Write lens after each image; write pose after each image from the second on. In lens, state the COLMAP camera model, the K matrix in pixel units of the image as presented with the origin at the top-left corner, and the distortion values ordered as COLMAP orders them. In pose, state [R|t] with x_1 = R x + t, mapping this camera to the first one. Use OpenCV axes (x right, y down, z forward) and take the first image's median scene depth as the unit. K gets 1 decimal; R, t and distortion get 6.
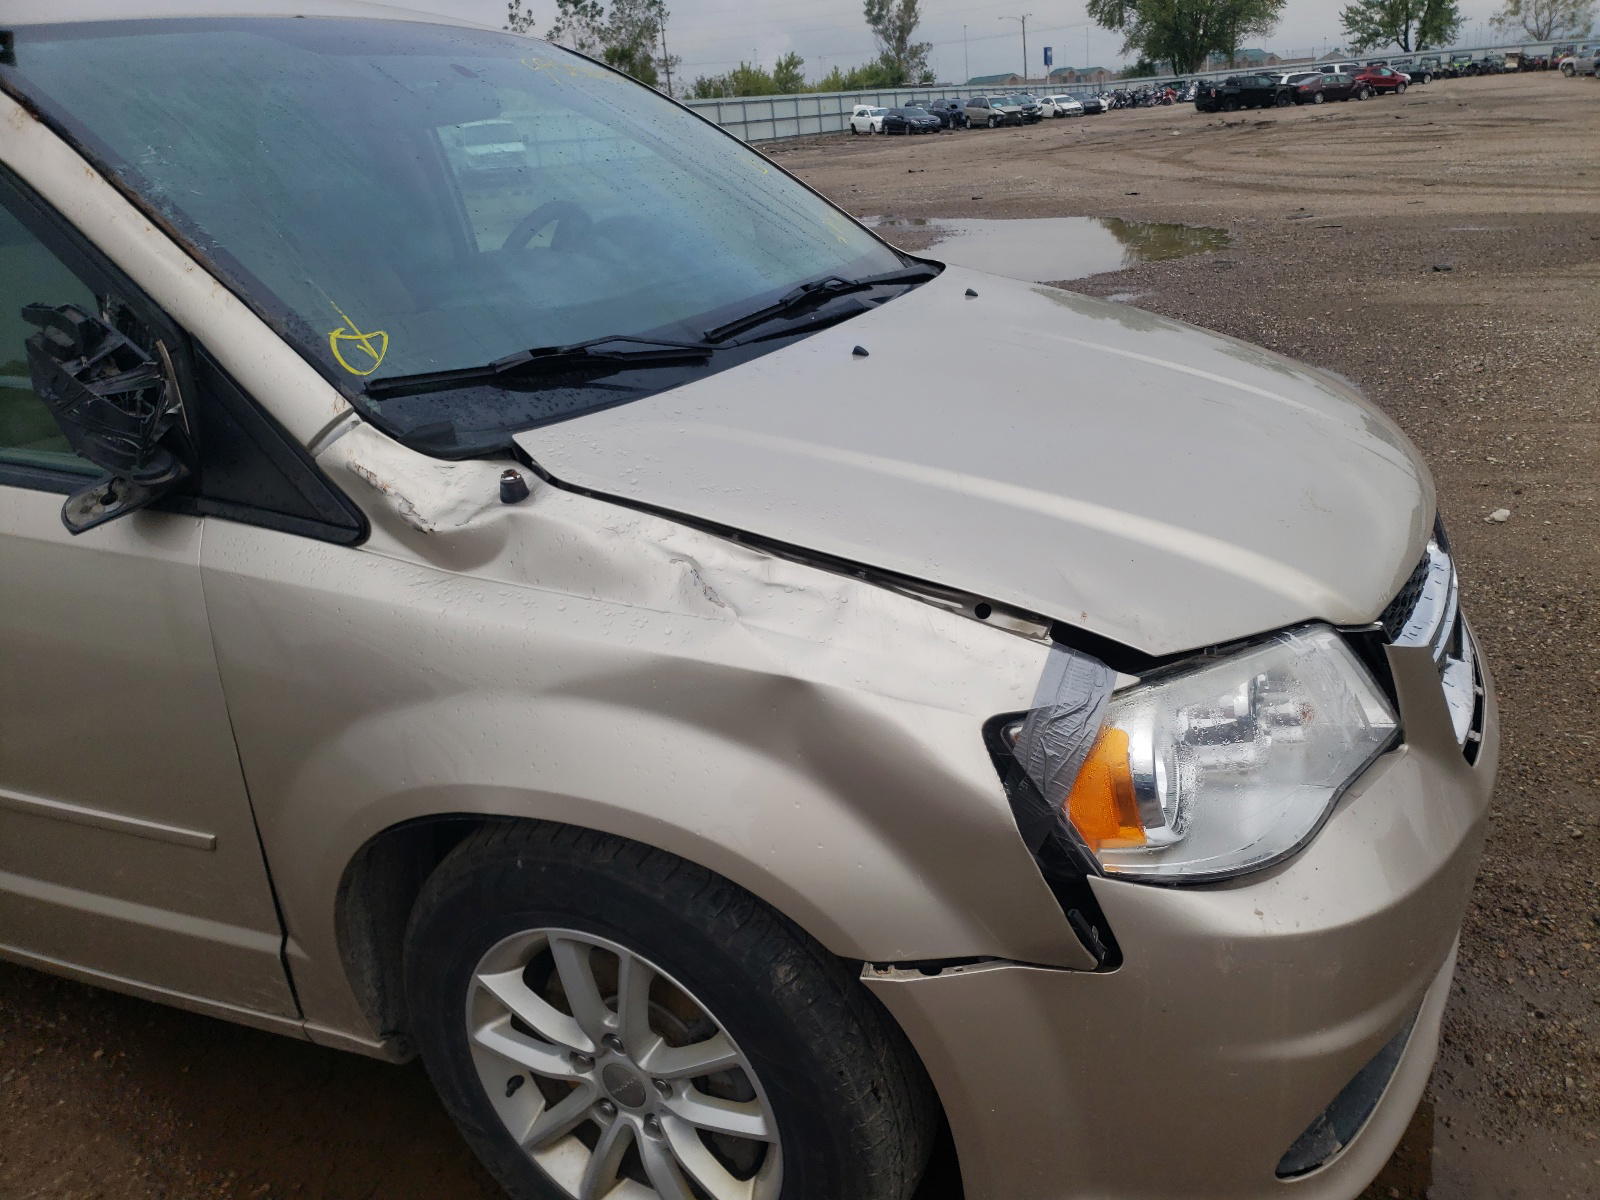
lens RADIAL K [[1299.6, 0, 810.4], [0, 1299.6, 610.0], [0, 0, 1]] dist [0.034747, 0.002883]
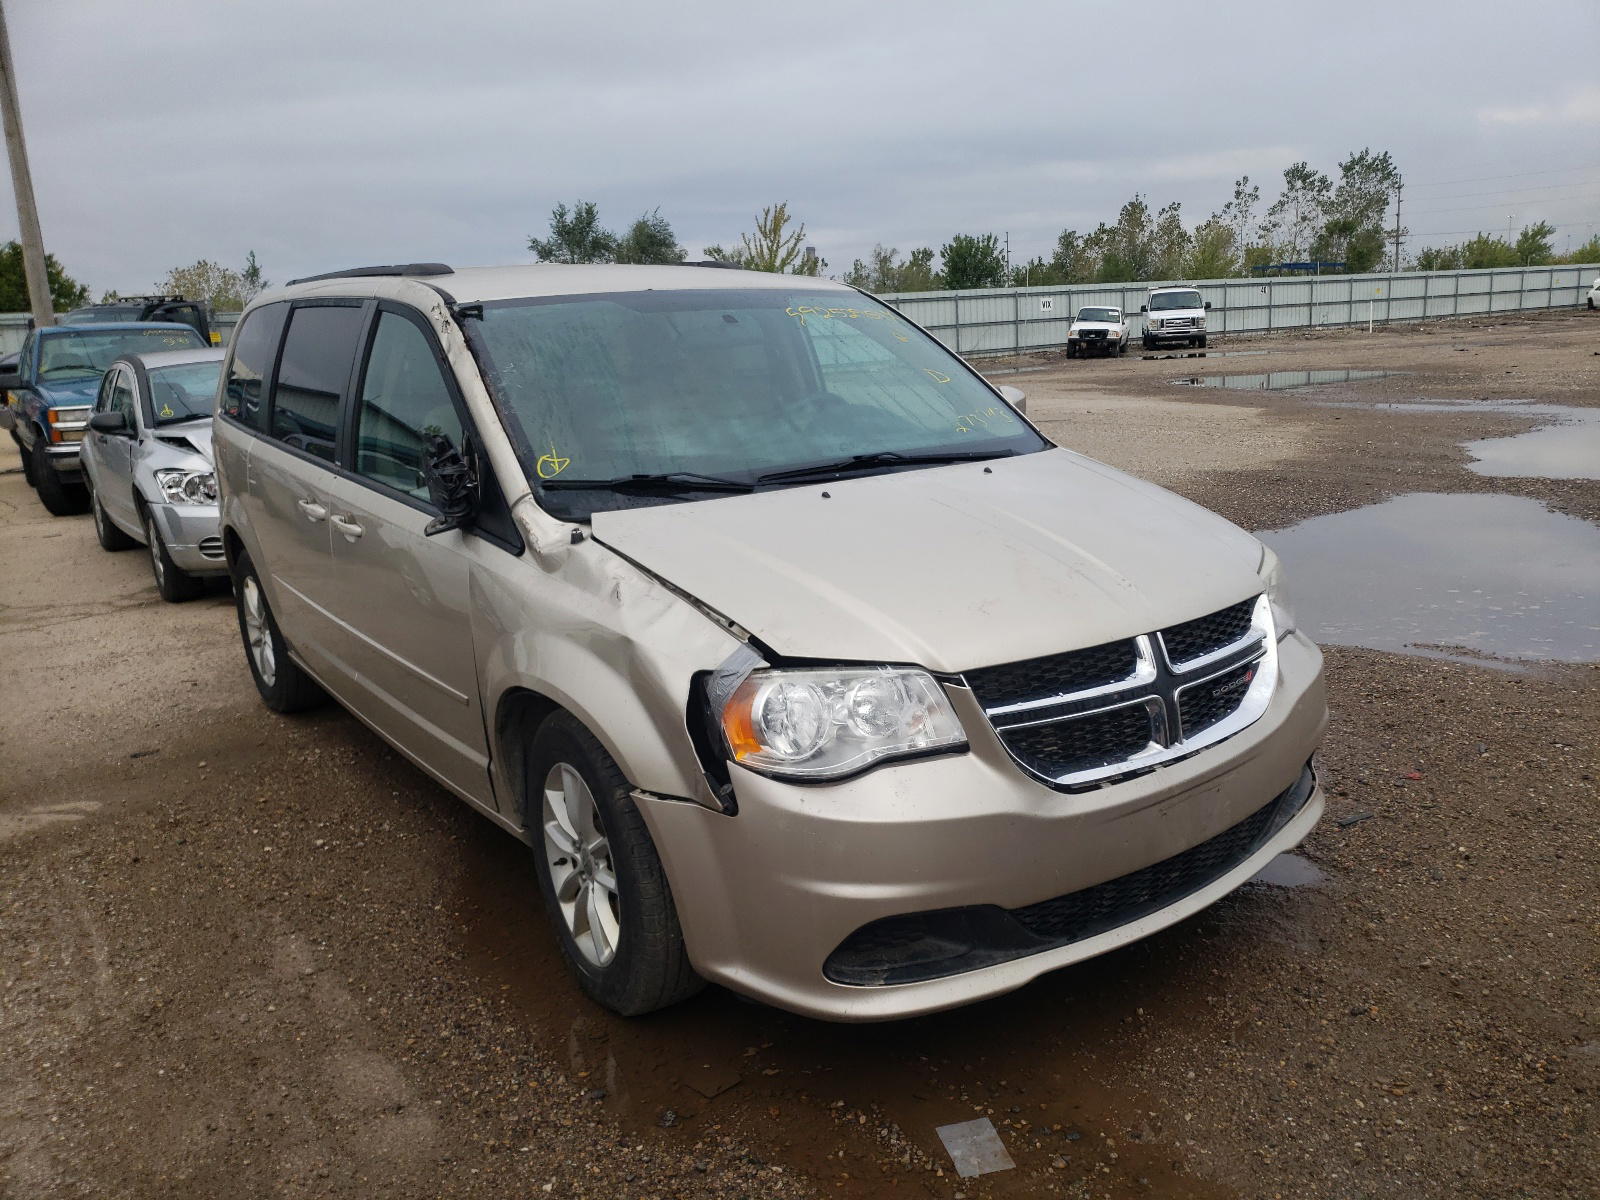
lens RADIAL K [[1299.6, 0, 795.7], [0, 1299.6, 588.5], [0, 0, 1]] dist [0.034747, 0.002883]
pose [[0.858029, 0.136202, -0.495212, 0.714365], [-0.198280, 0.977290, -0.074757, 0.045687], [0.473784, 0.162334, 0.865550, -0.386484]]
